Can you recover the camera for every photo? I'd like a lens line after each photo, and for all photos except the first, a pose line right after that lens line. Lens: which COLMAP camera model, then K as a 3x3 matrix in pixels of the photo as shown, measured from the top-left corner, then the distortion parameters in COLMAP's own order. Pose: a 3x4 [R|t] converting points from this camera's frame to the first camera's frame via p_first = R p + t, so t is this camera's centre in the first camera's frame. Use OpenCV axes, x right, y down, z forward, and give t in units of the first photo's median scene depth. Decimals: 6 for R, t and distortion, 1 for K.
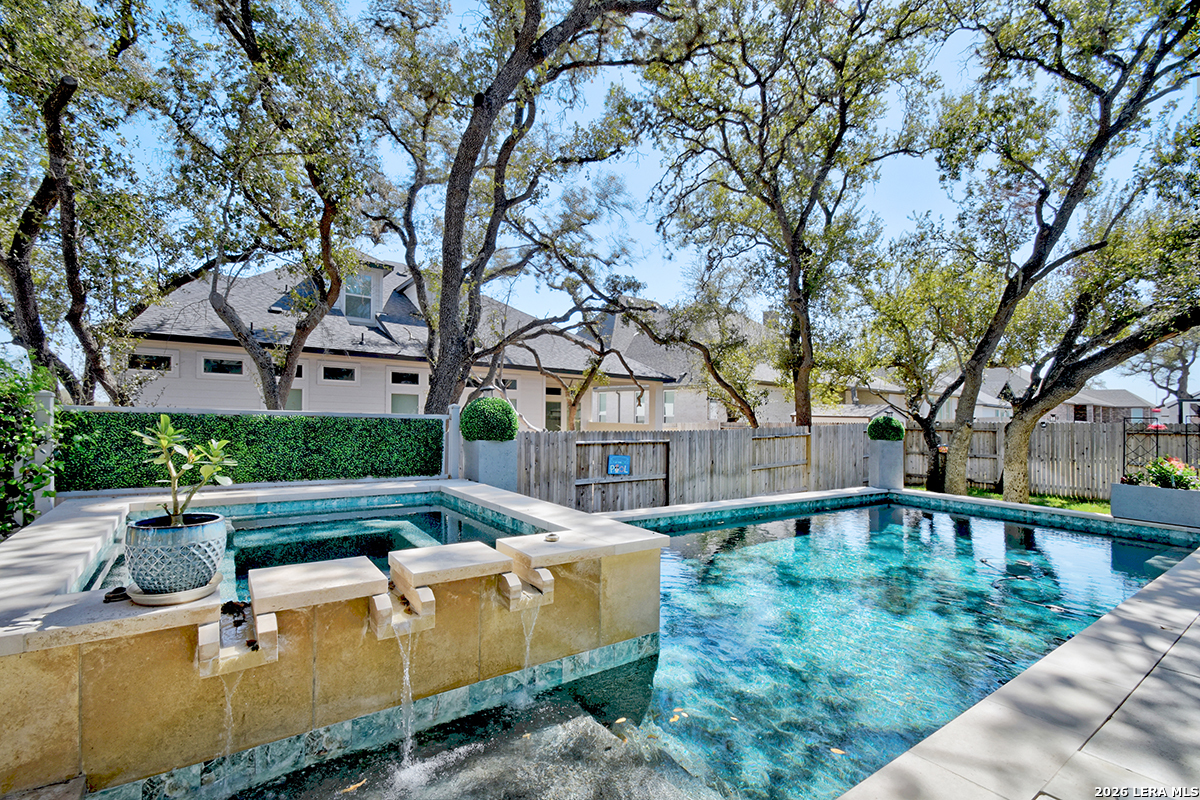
lens RADIAL K [[551.6, 0, 597.2], [0, 551.6, 400.9], [0, 0, 1]] dist [-0.005583, -0.003824]
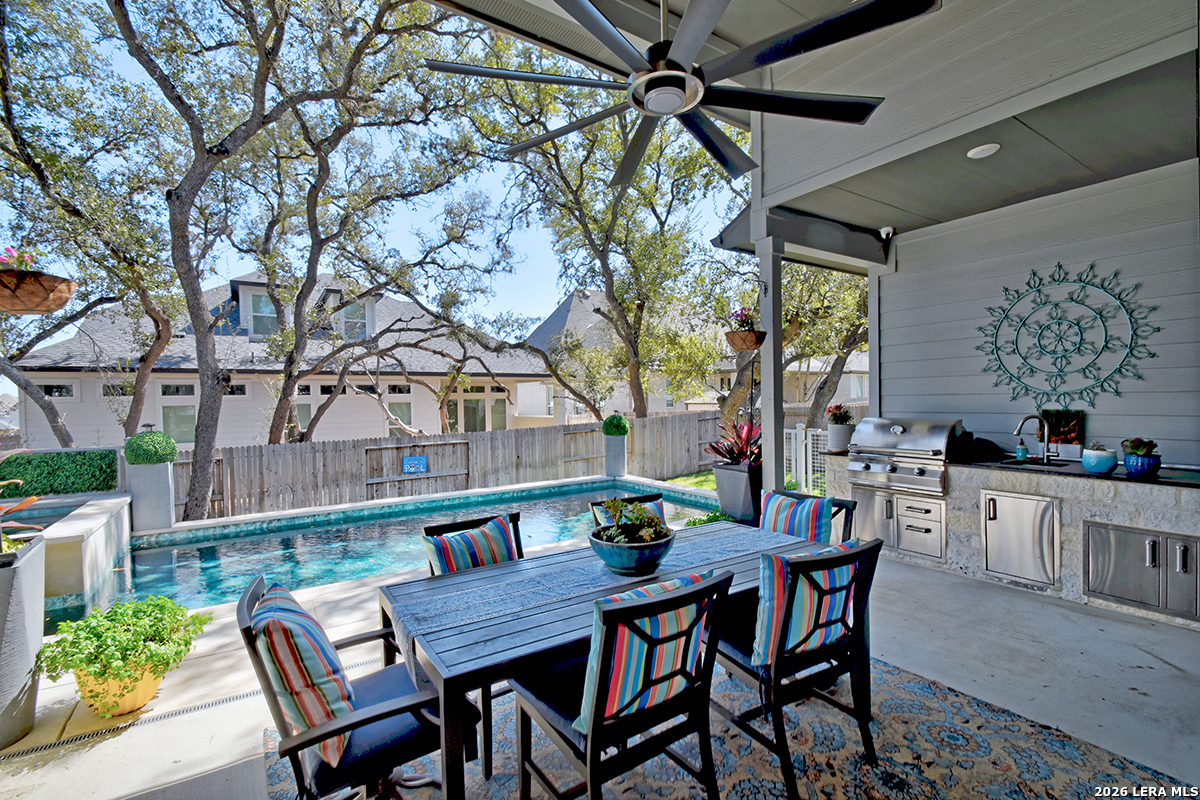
lens RADIAL K [[551.6, 0, 597.0], [0, 551.6, 402.6], [0, 0, 1]] dist [-0.005583, -0.003824]
pose [[0.998174, -0.048247, -0.036349, 0.462056], [0.049405, 0.998277, 0.031665, -0.032137], [0.034758, -0.033403, 0.998837, -0.147972]]
